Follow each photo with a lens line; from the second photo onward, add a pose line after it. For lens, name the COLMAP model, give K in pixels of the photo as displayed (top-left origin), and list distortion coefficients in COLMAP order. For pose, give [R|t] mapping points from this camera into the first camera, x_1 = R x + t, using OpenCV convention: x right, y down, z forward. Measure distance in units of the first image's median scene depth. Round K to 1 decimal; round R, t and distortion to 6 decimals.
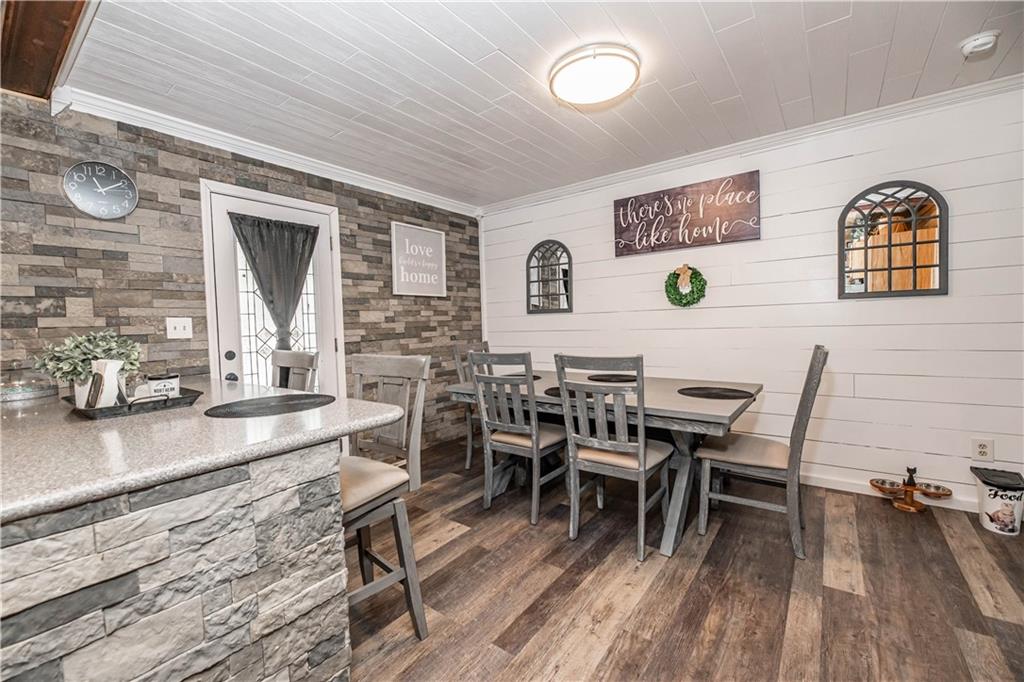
lens RADIAL K [[430.8, 0, 512.0], [0, 430.8, 341.0], [0, 0, 1]] dist [-0.001067, -0.000172]
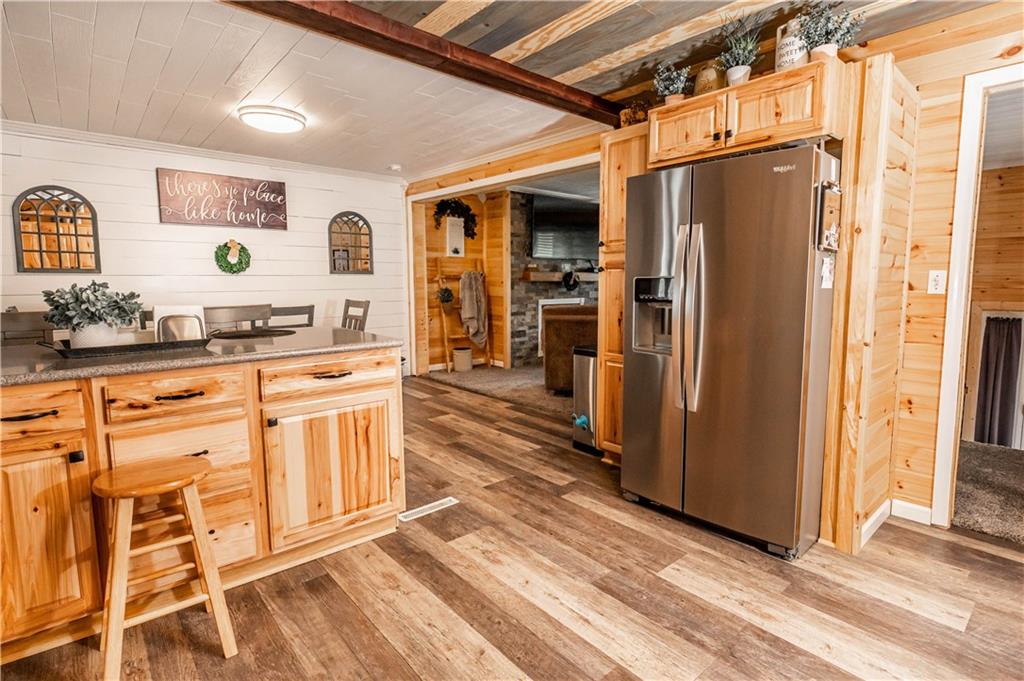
lens RADIAL K [[502.4, 0, 512.0], [0, 502.4, 340.5], [0, 0, 1]] dist [0.000356, 0.000121]
pose [[0.194755, -0.089492, 0.976761, -0.891028], [0.040470, 0.995714, 0.083159, 0.025100], [-0.980017, 0.023334, 0.197542, -0.076856]]
